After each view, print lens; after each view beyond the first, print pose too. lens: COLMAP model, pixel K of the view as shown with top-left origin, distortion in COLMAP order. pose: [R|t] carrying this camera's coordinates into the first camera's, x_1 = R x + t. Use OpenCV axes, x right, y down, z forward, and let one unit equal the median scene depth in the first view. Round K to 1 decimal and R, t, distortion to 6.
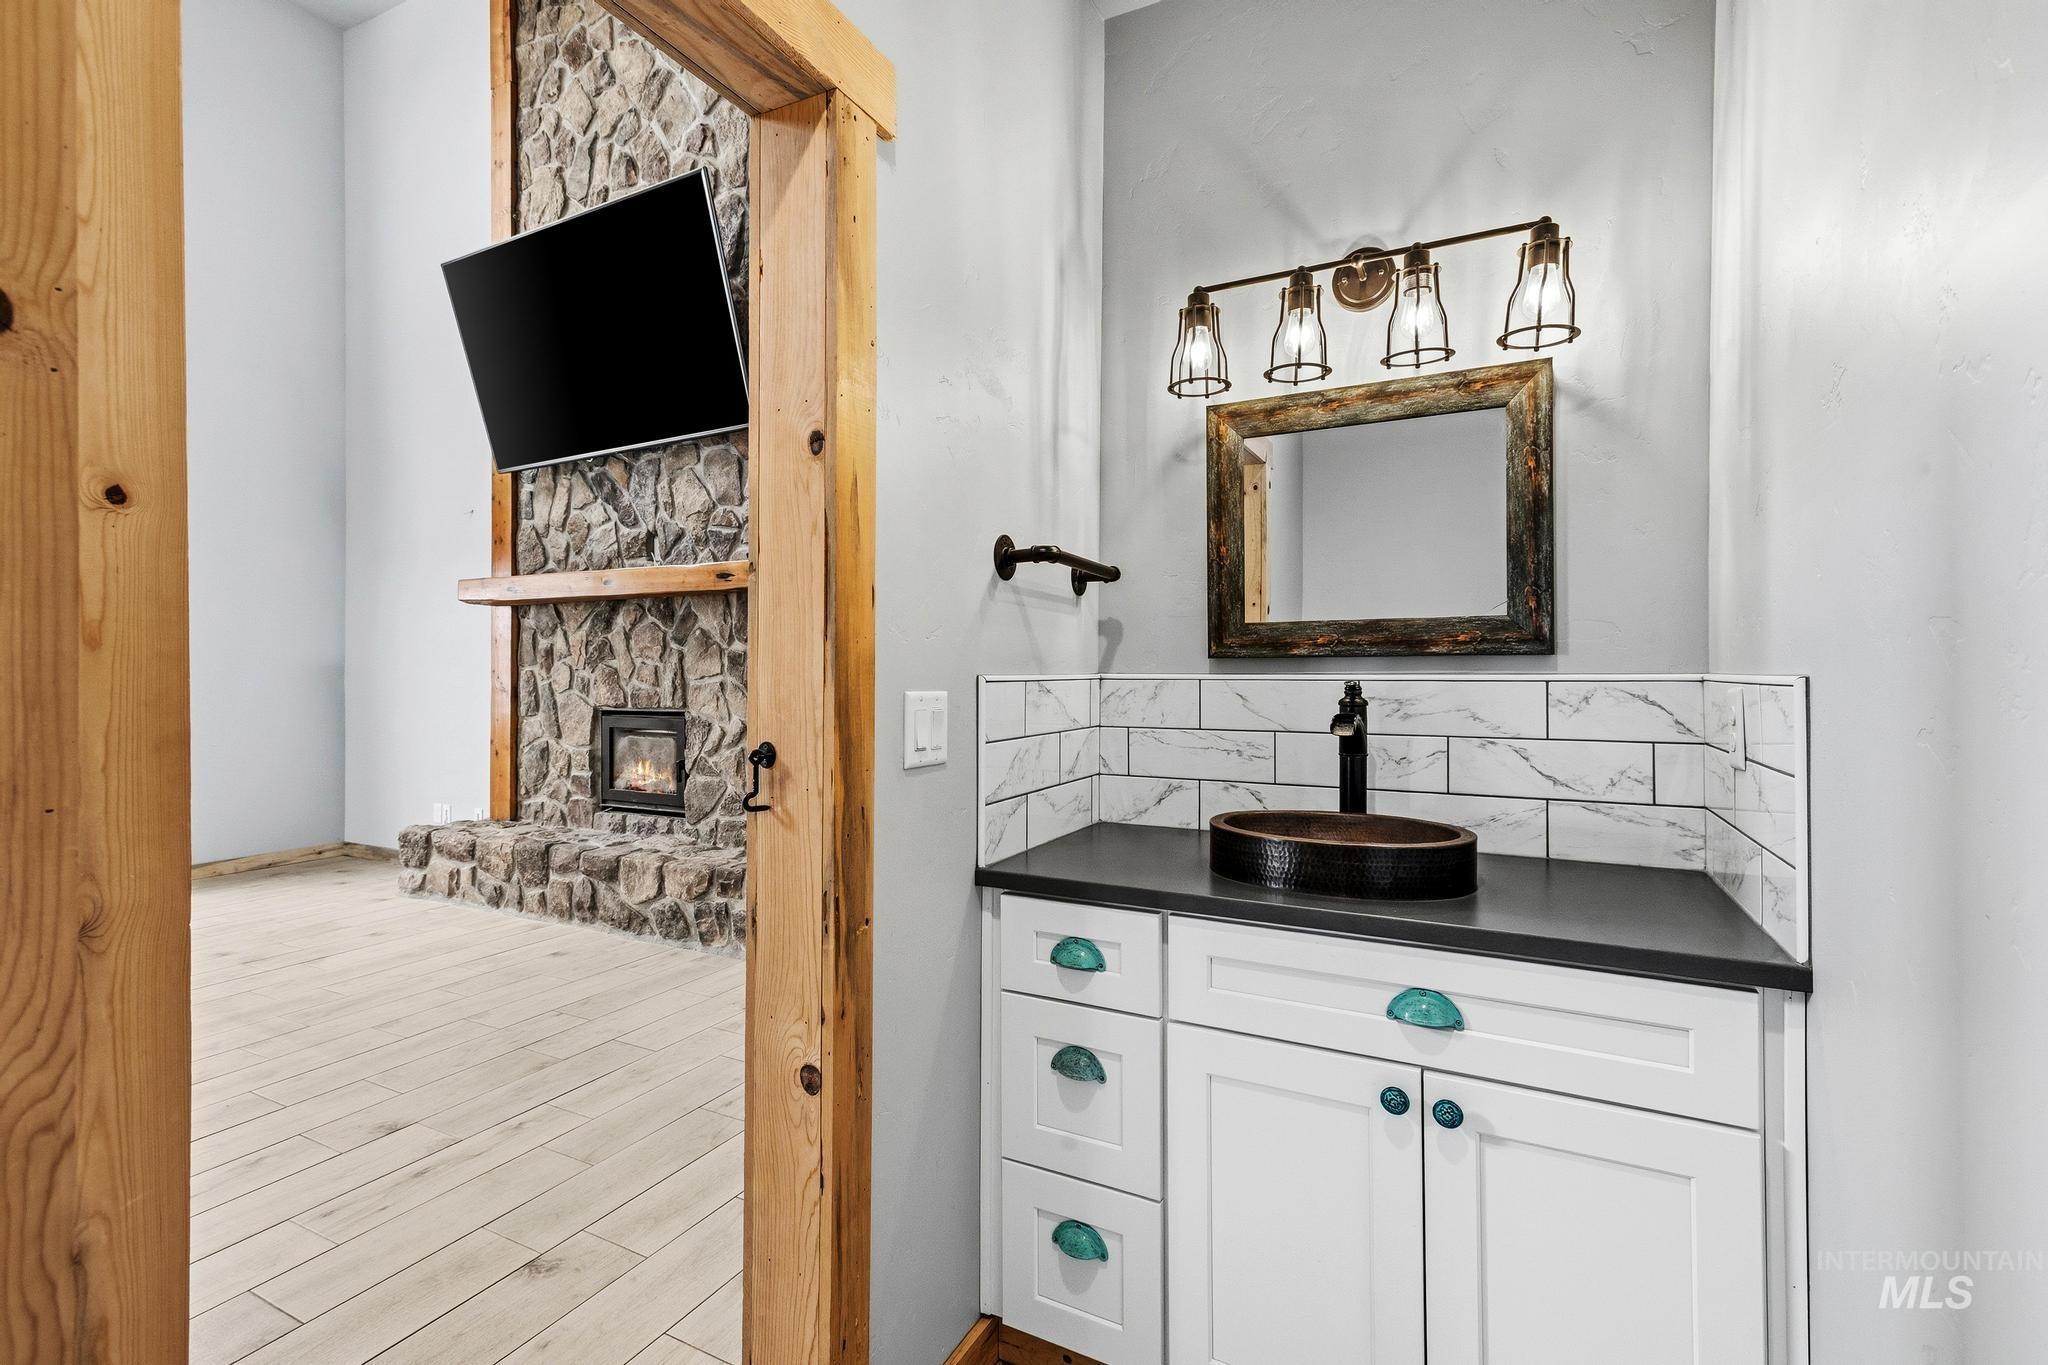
lens RADIAL K [[912.7, 0, 1031.8], [0, 912.7, 664.7], [0, 0, 1]] dist [0.022150, -0.002423]
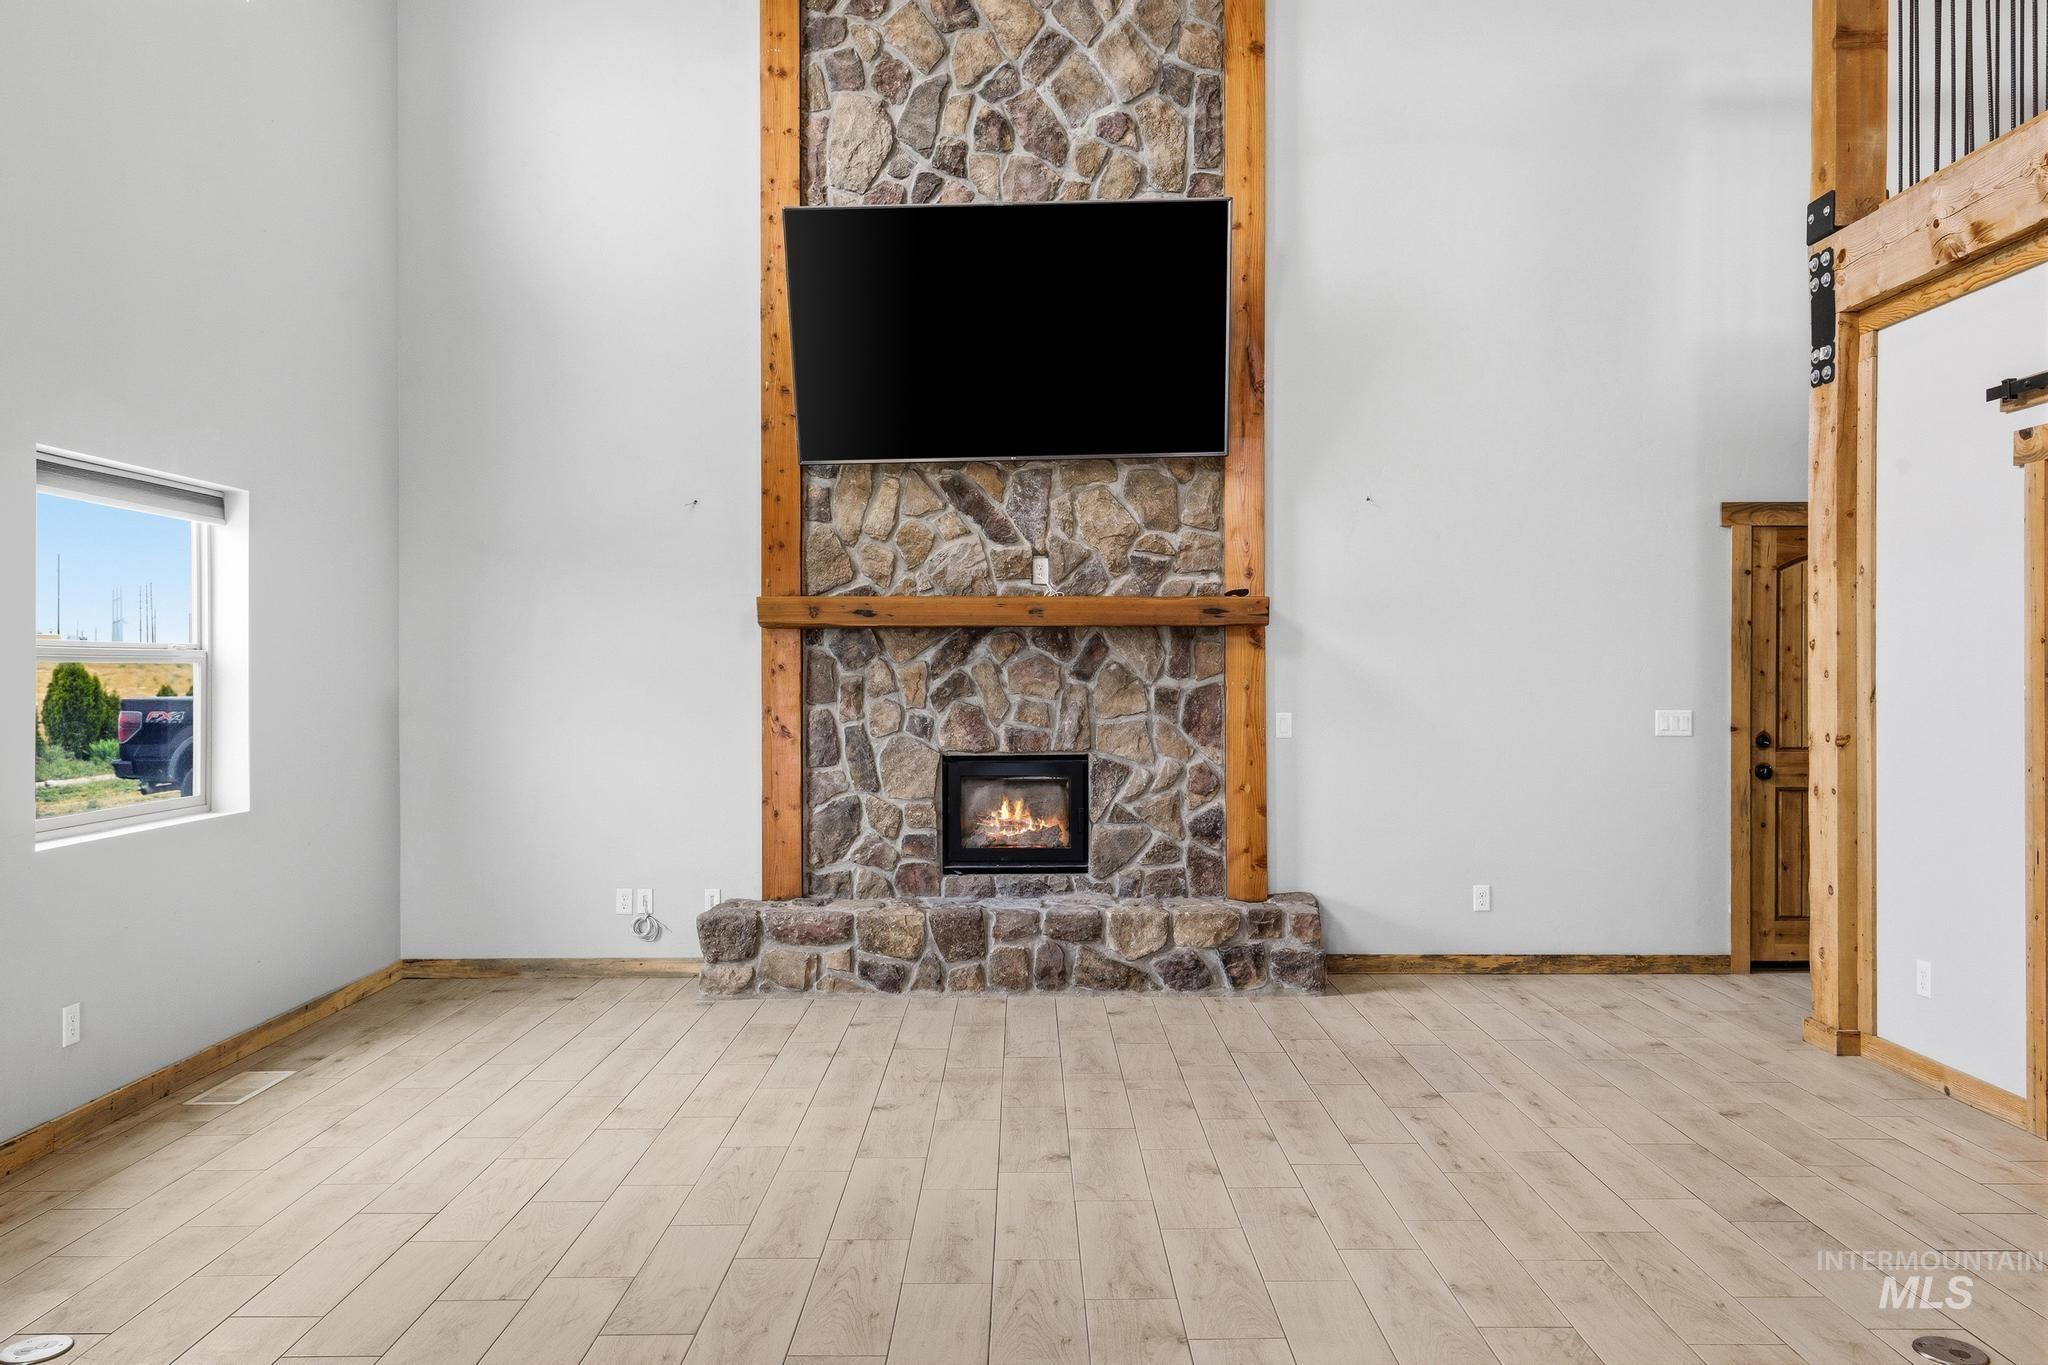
lens RADIAL K [[1421.6, 0, 1015.8], [0, 1421.6, 679.0], [0, 0, 1]] dist [0.019460, 0.000036]
pose [[0.886150, -0.002716, 0.463390, -1.057374], [0.001072, 0.999992, 0.003812, -0.027393], [-0.463397, -0.002881, 0.886146, -0.199581]]
